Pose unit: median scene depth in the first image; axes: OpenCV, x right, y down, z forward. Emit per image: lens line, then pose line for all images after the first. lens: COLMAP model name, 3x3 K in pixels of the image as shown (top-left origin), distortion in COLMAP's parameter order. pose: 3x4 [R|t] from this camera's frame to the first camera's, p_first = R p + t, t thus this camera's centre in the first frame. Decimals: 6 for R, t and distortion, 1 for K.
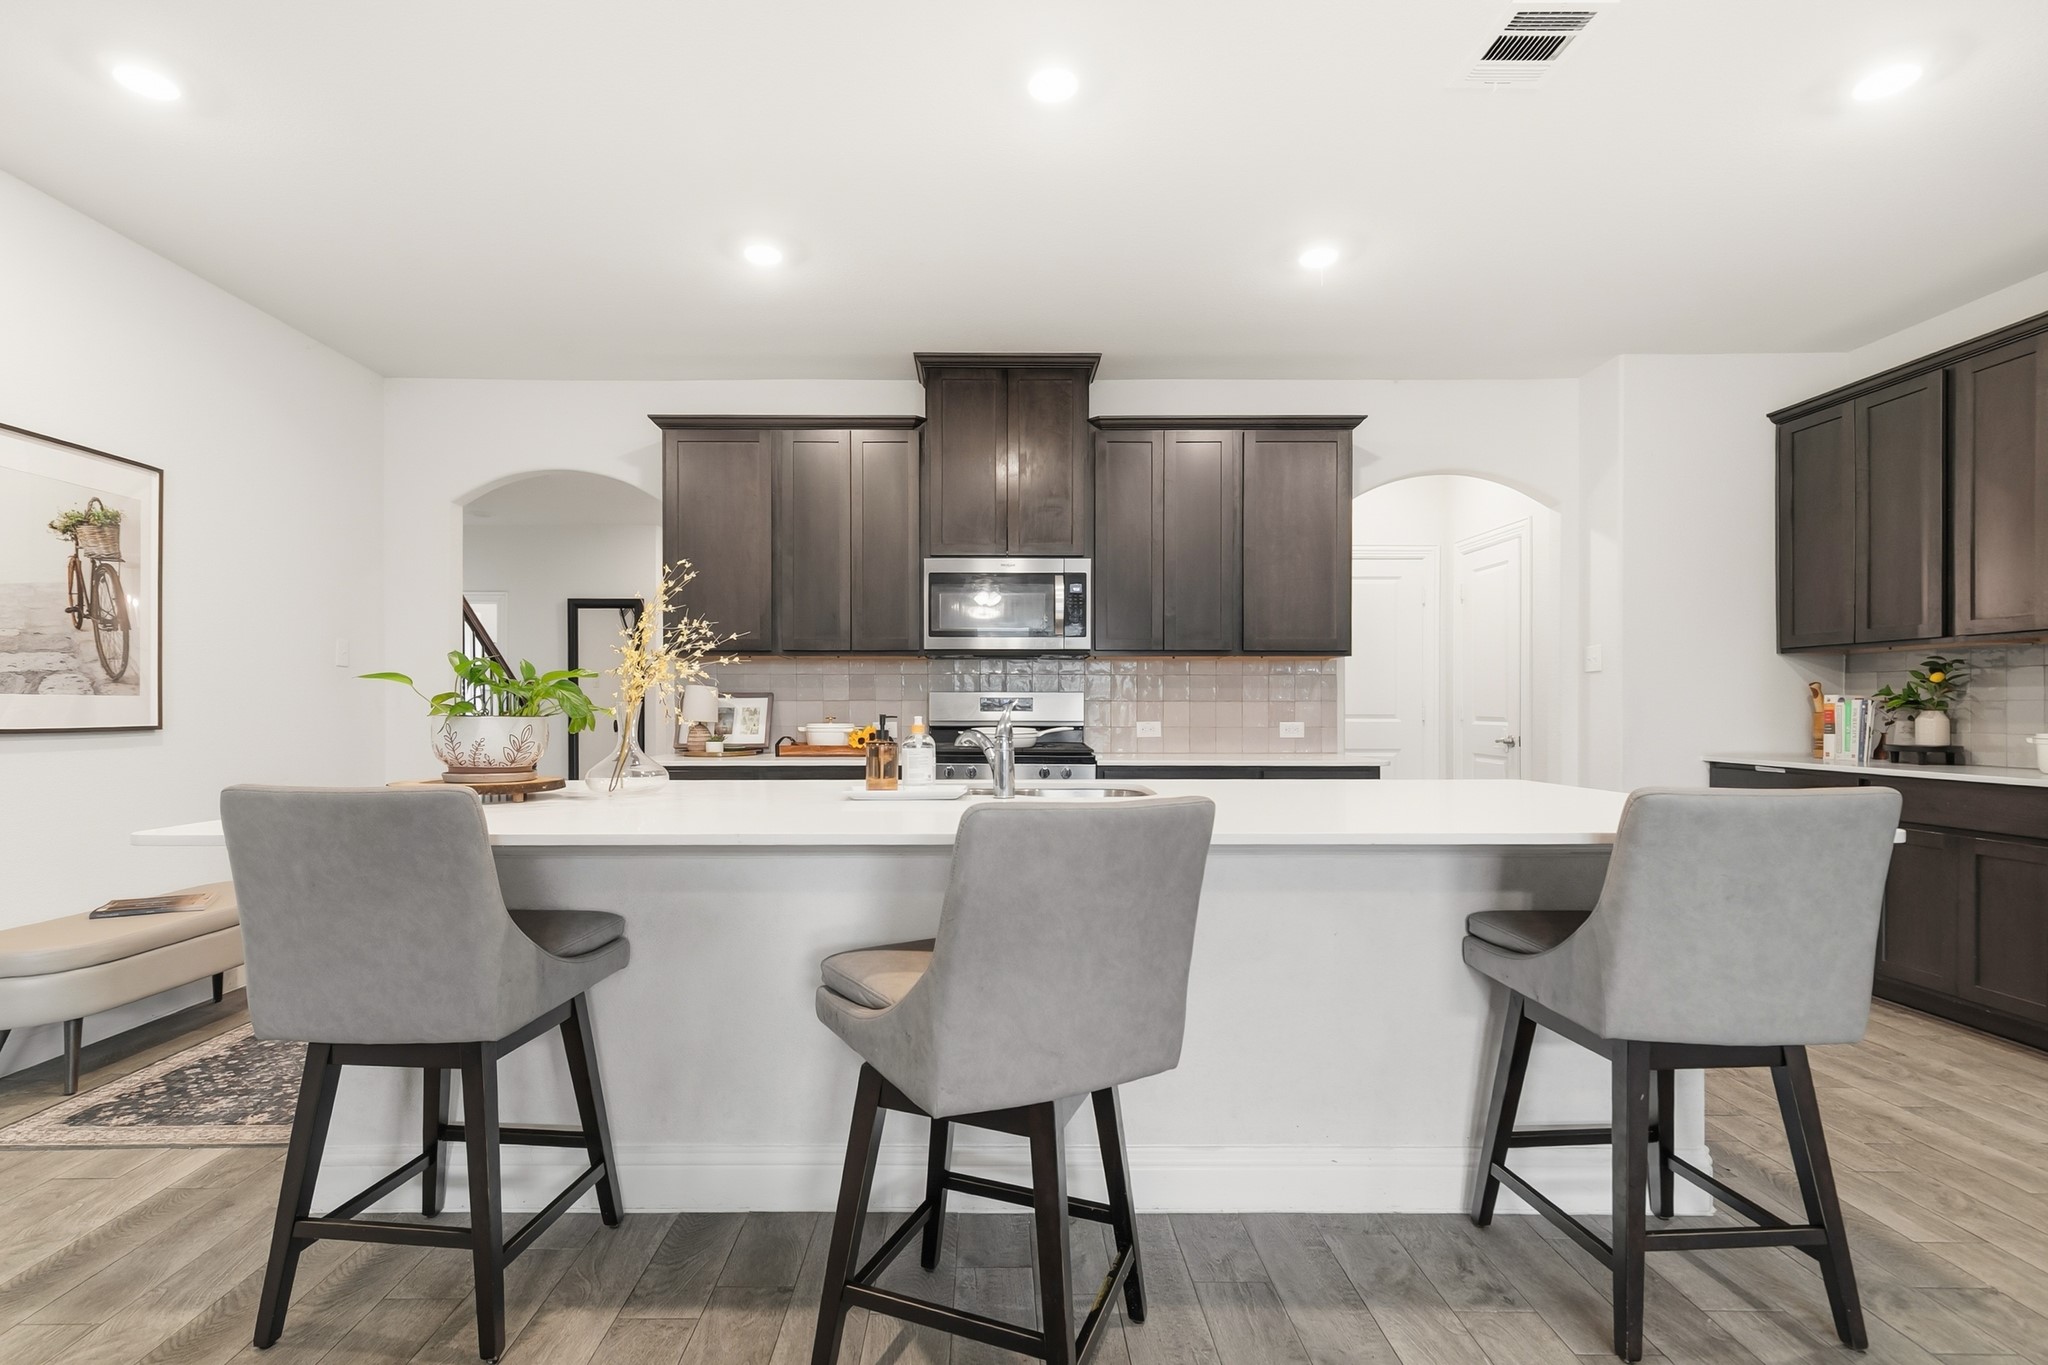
lens RADIAL K [[925.1, 0, 974.0], [0, 925.1, 699.4], [0, 0, 1]] dist [0.008292, -0.001426]
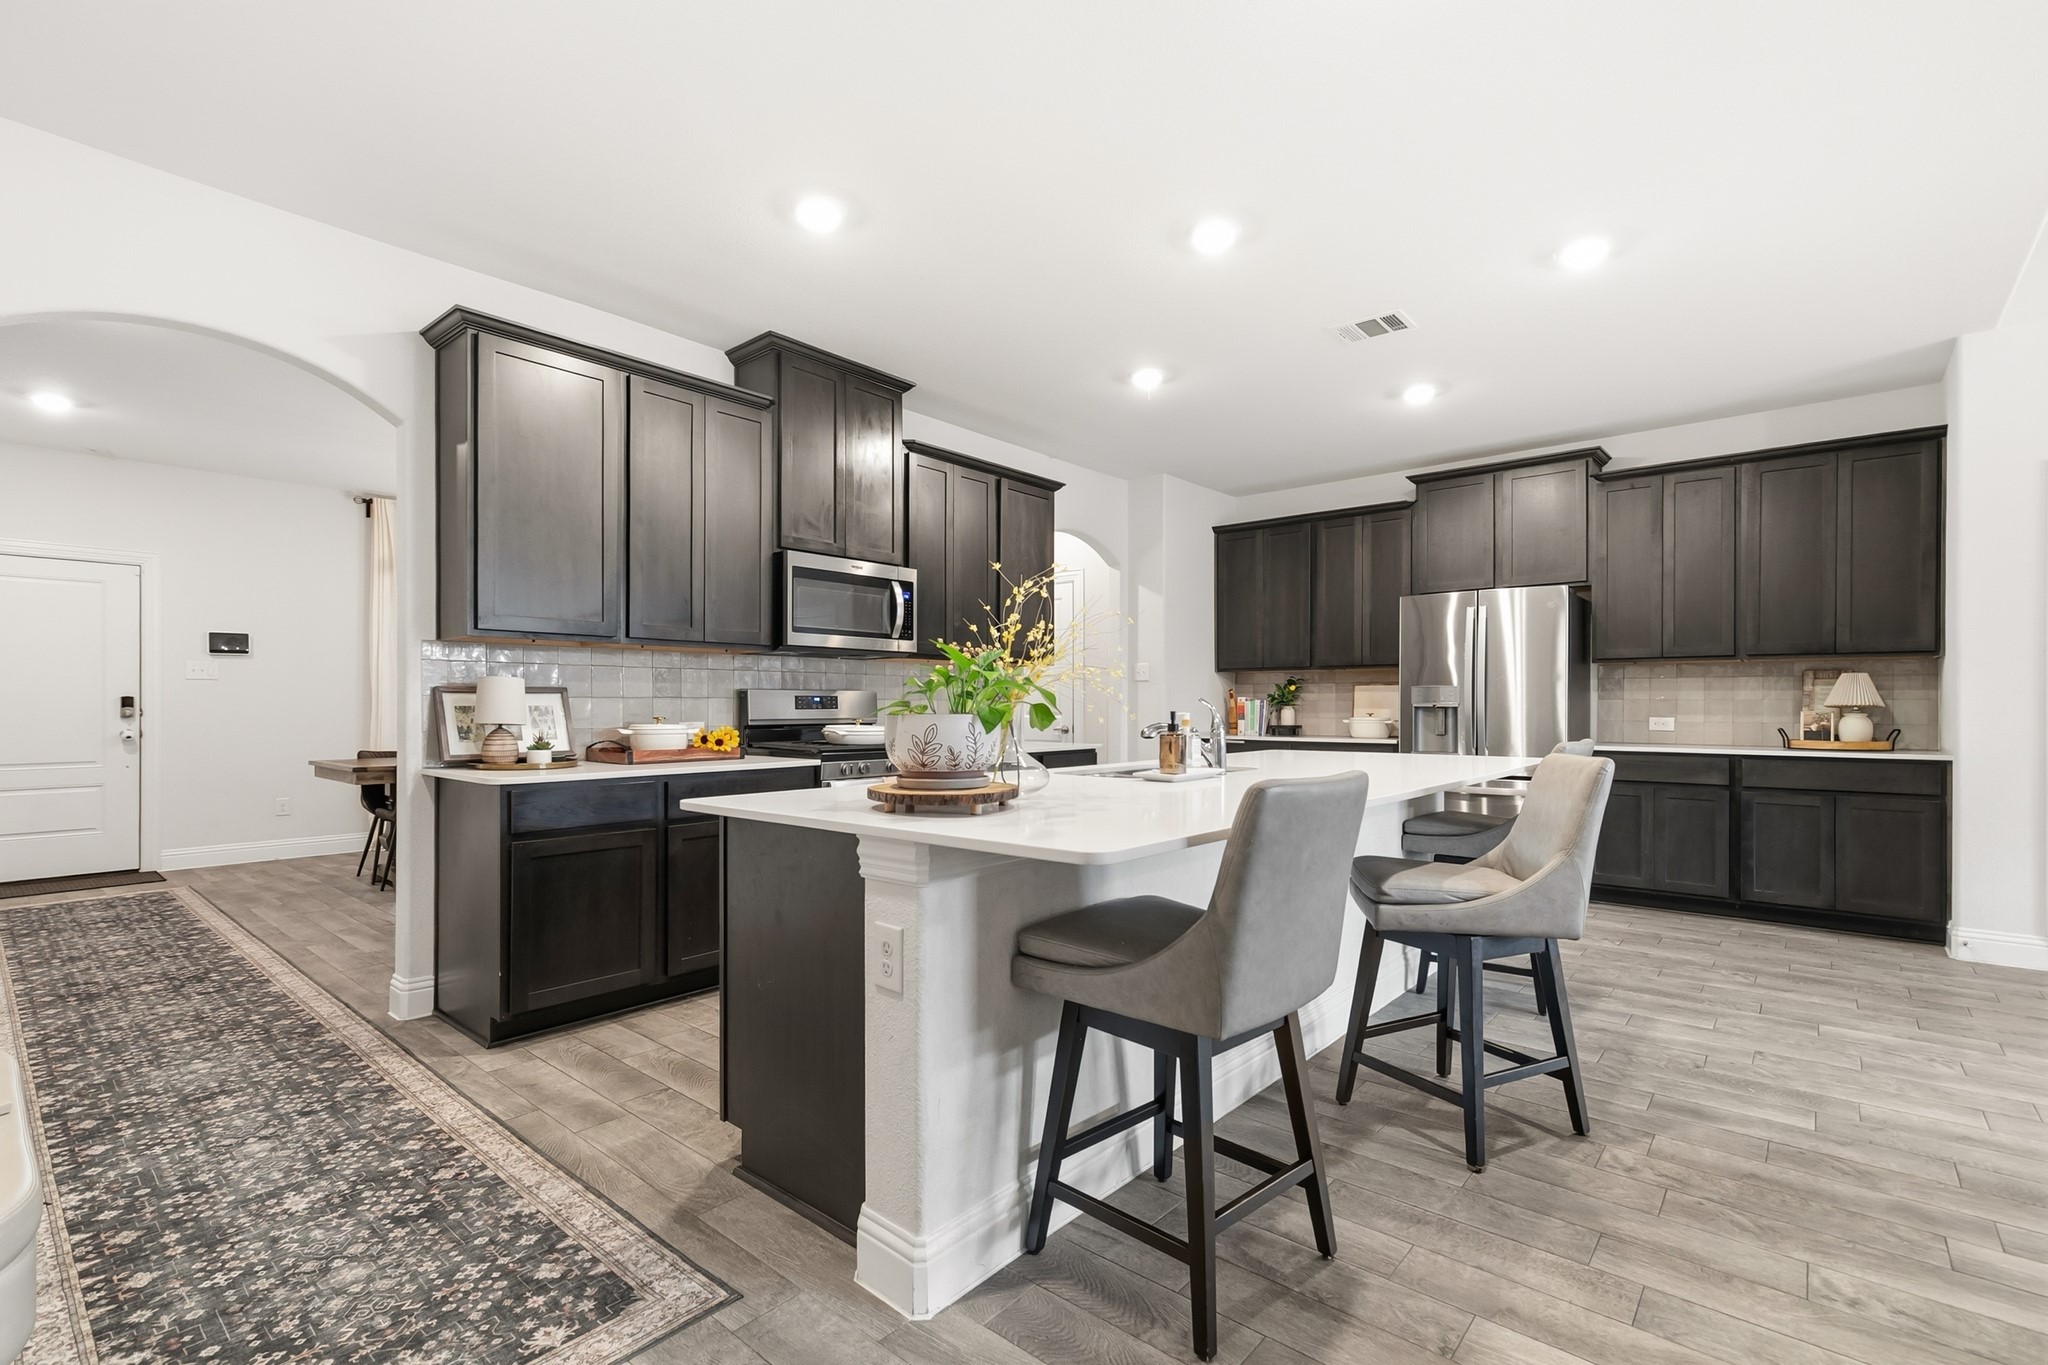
lens RADIAL K [[925.1, 0, 1015.8], [0, 925.1, 694.6], [0, 0, 1]] dist [0.008292, -0.001426]
pose [[0.653844, 0.007148, 0.756595, -0.674587], [-0.004513, 0.999974, -0.005547, 0.001893], [-0.756616, 0.000213, 0.653860, 0.209443]]
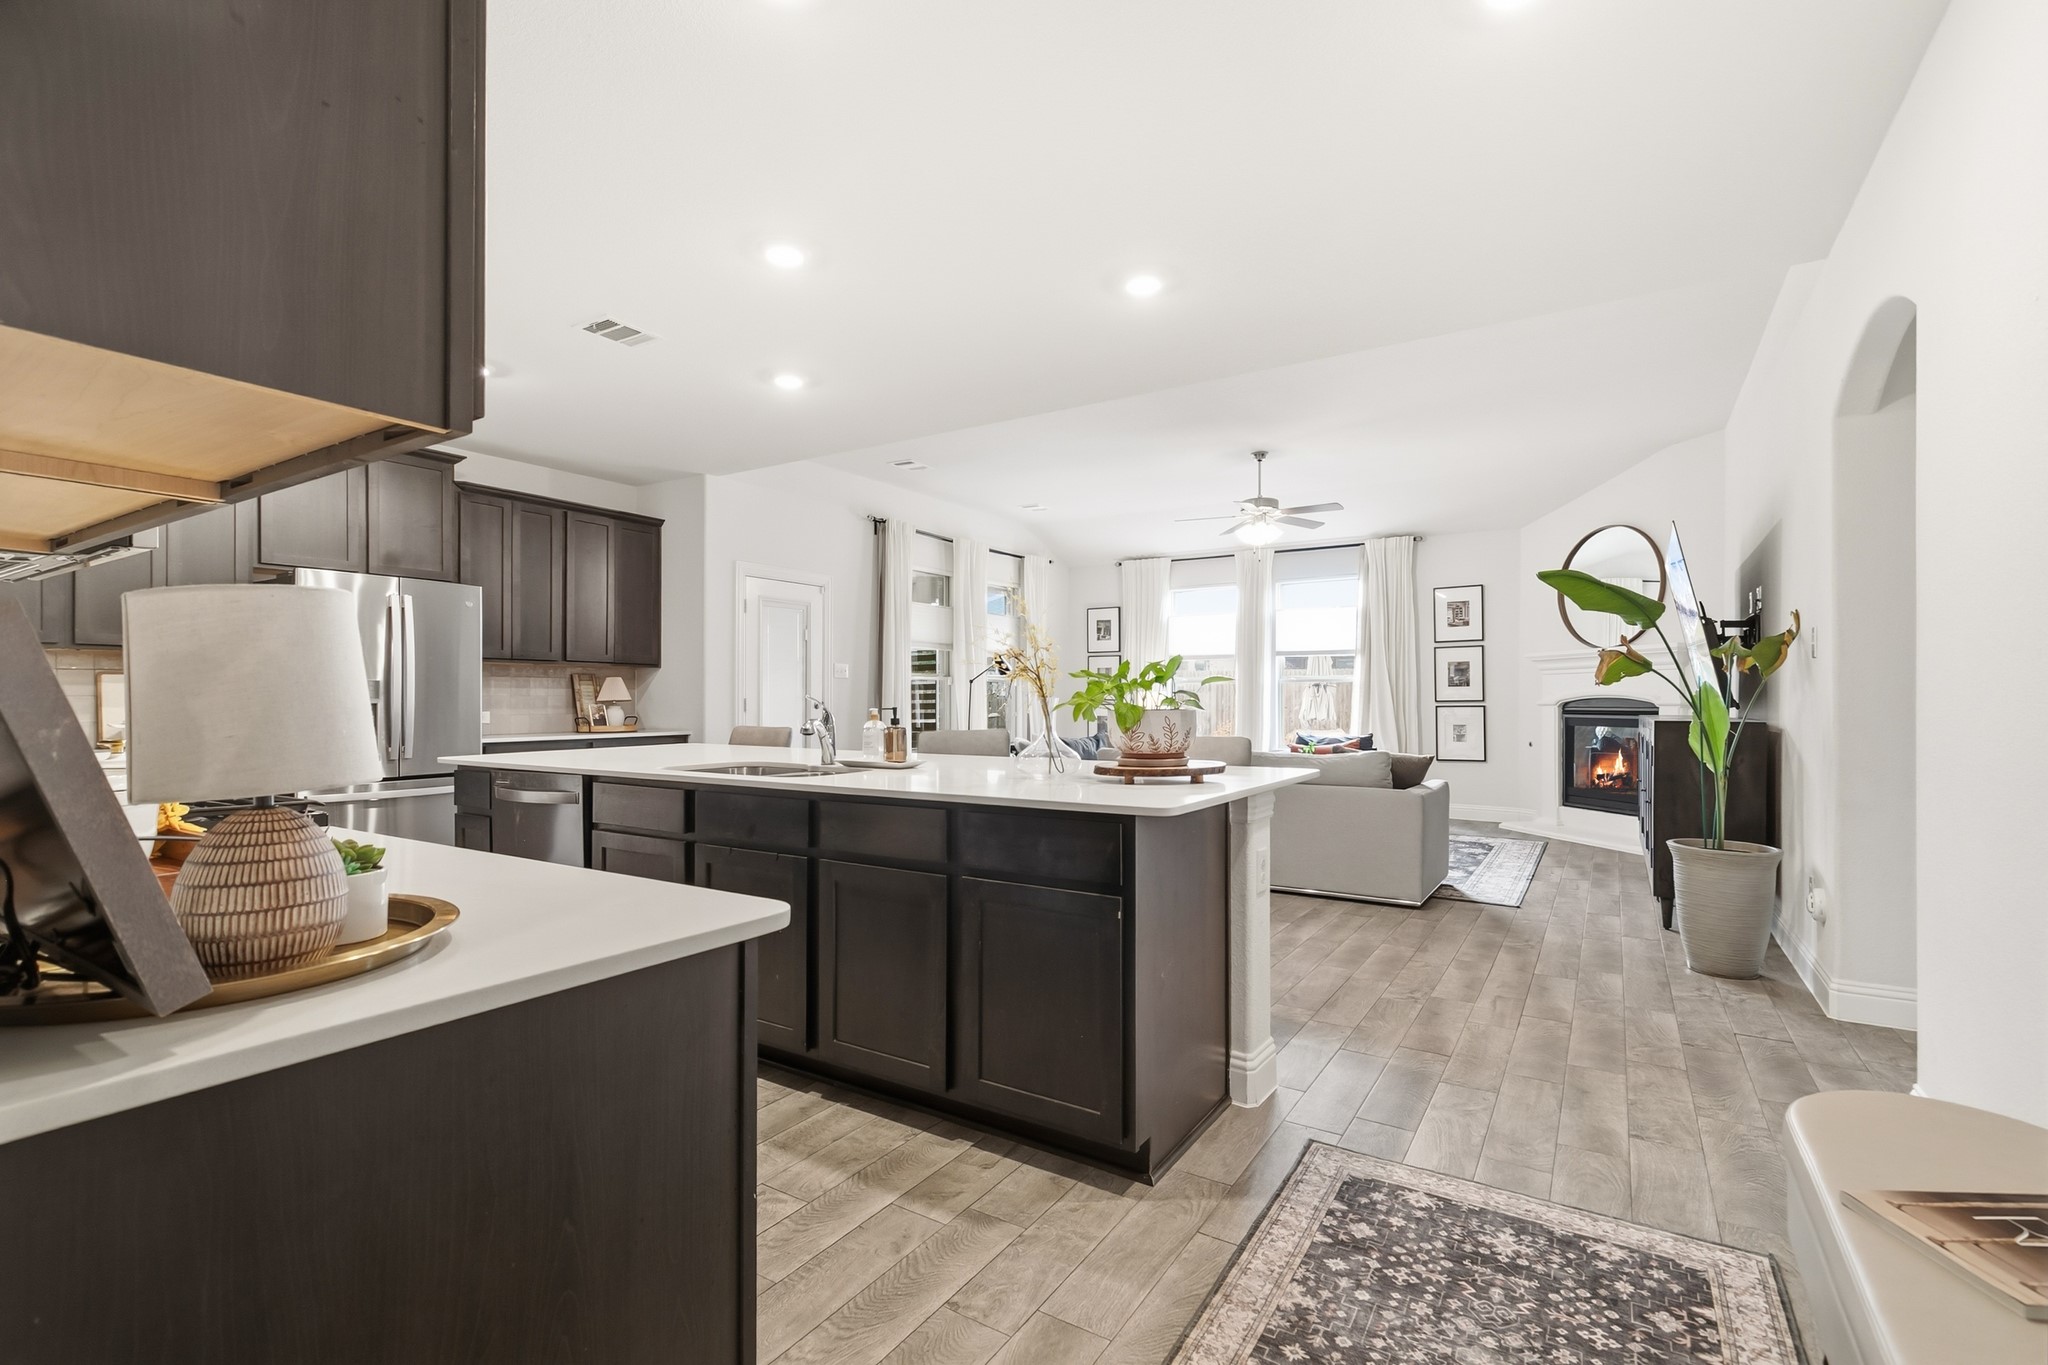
lens RADIAL K [[925.1, 0, 1014.9], [0, 925.1, 698.1], [0, 0, 1]] dist [0.008292, -0.001426]
pose [[-0.843460, -0.000793, 0.537192, -0.583698], [-0.004640, 0.999972, -0.005809, 0.006258], [-0.537172, -0.007392, -0.843440, 1.215010]]
